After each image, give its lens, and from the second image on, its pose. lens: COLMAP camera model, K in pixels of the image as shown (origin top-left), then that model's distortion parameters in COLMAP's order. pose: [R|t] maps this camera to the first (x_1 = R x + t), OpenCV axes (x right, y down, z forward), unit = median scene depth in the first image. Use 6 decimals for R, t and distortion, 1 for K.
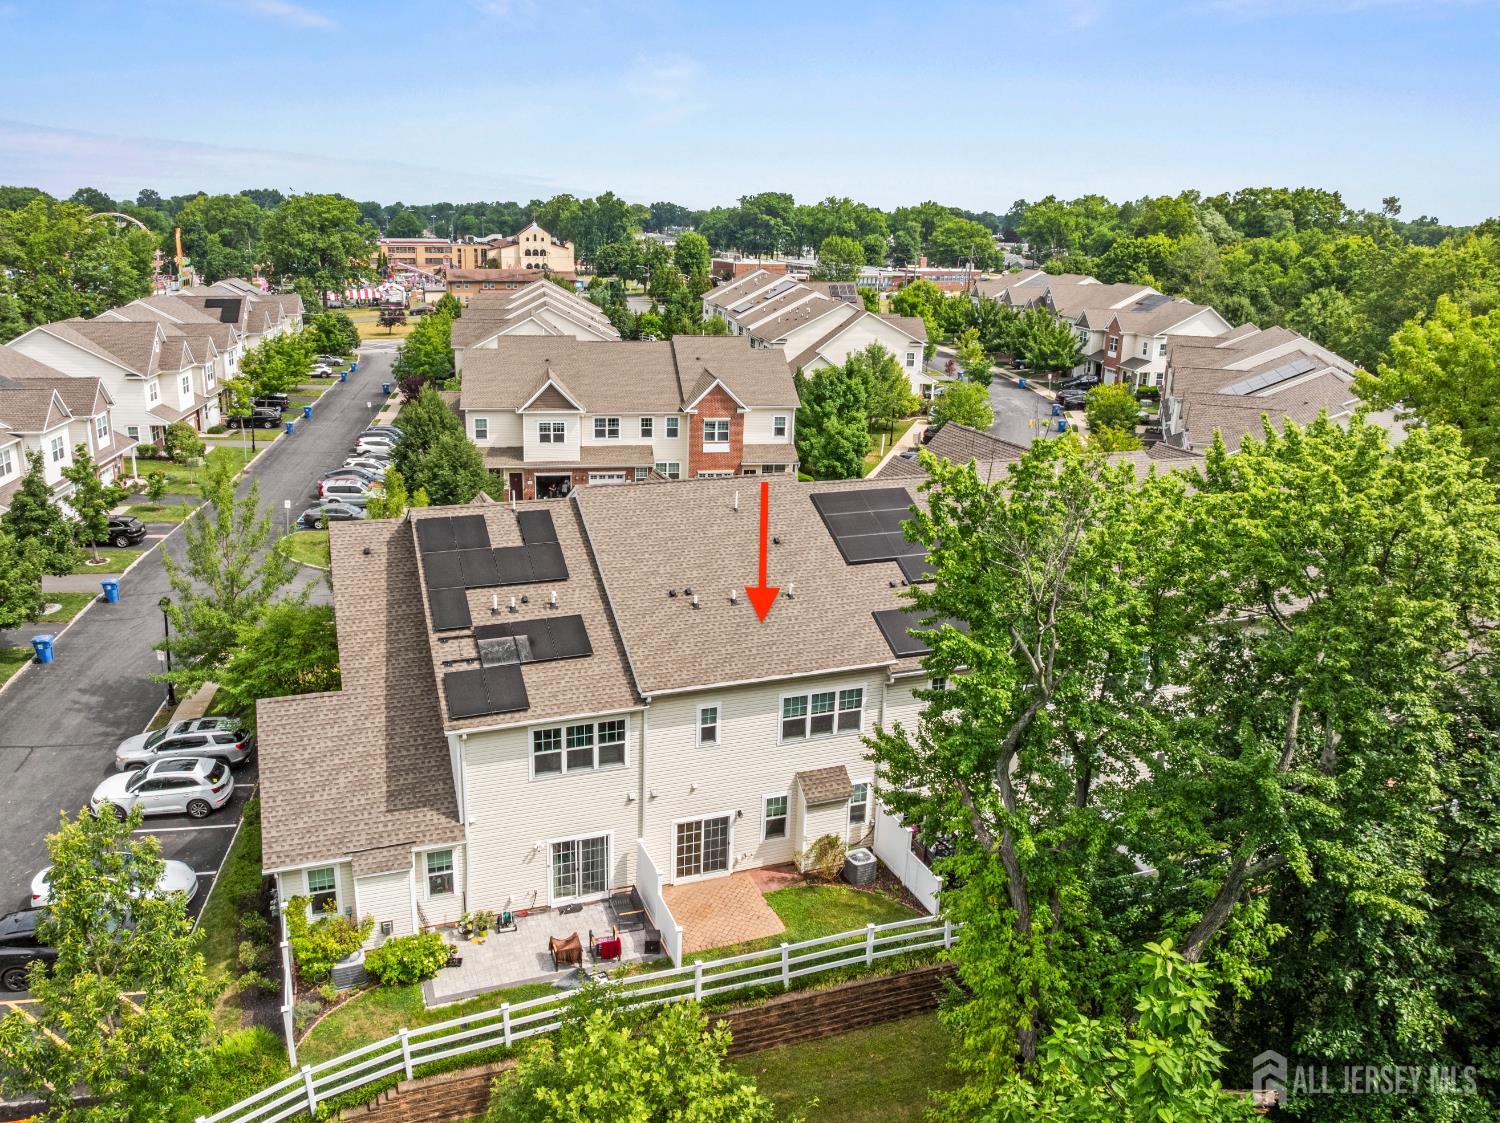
lens RADIAL K [[1084.5, 0, 748.3], [0, 1084.5, 560.8], [0, 0, 1]] dist [-0.032604, -0.000684]
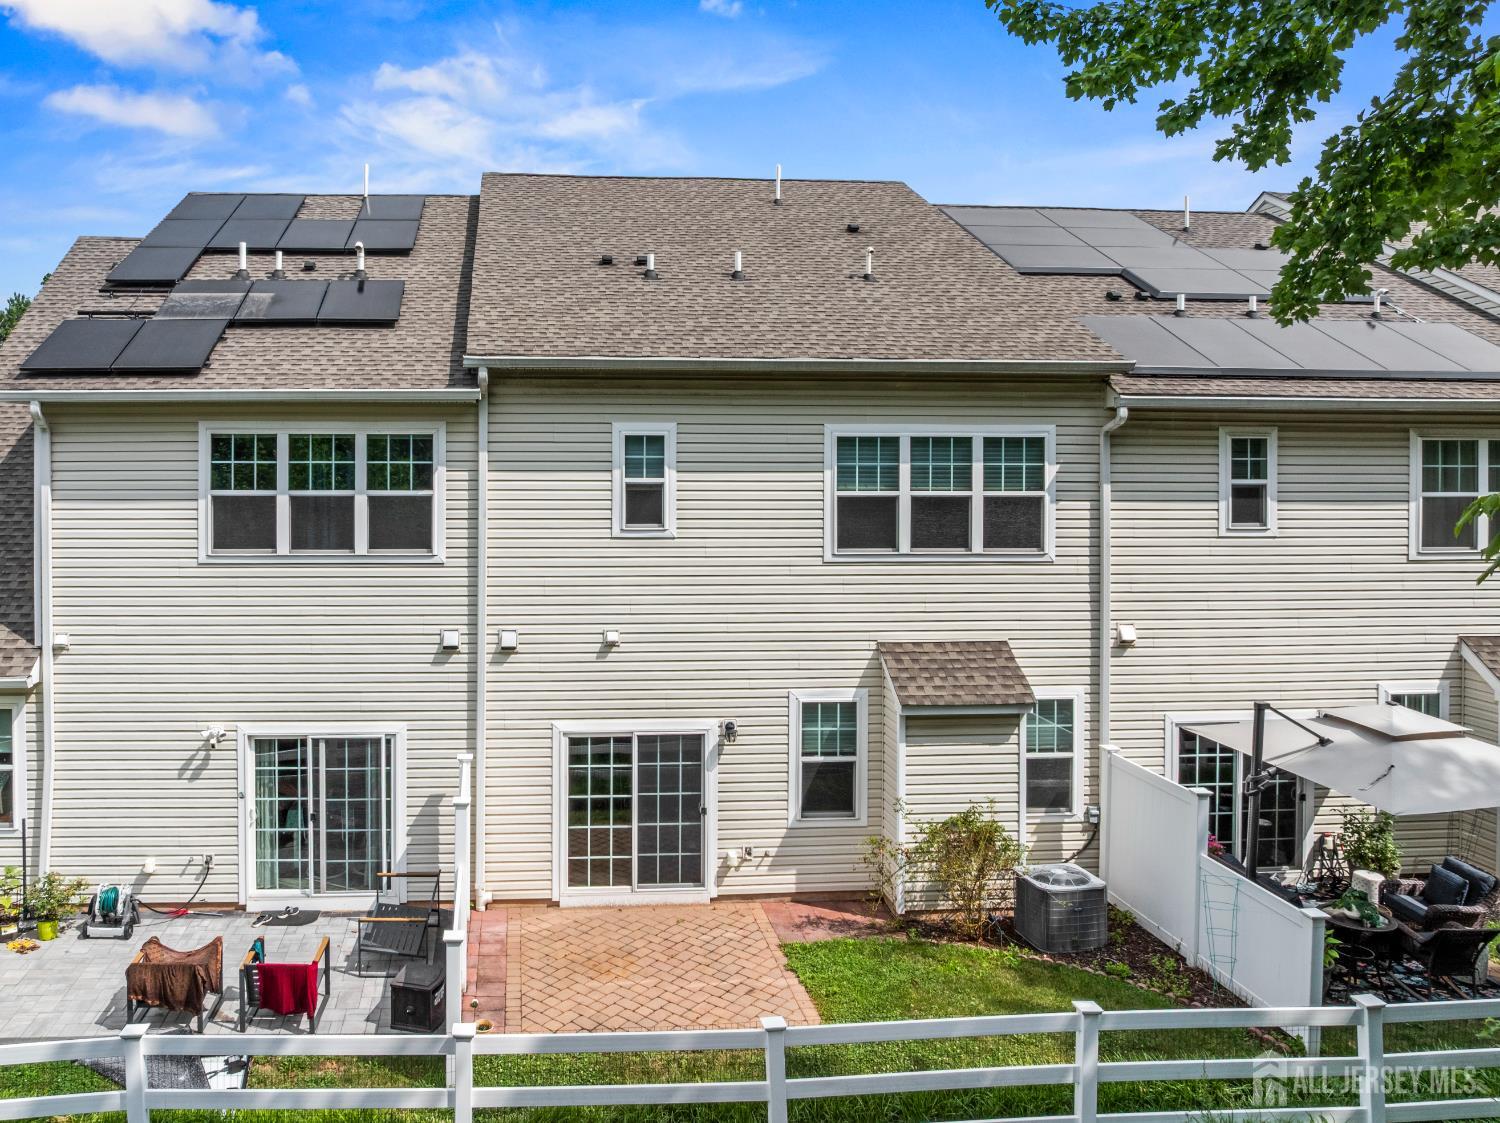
lens RADIAL K [[1084.5, 0, 661.7], [0, 1084.5, 576.2], [0, 0, 1]] dist [-0.032604, -0.000684]
pose [[0.955810, -0.025757, -0.292853, 0.087038], [-0.052527, 0.965162, -0.256326, 0.283361], [0.289253, 0.260382, 0.921159, 0.611718]]
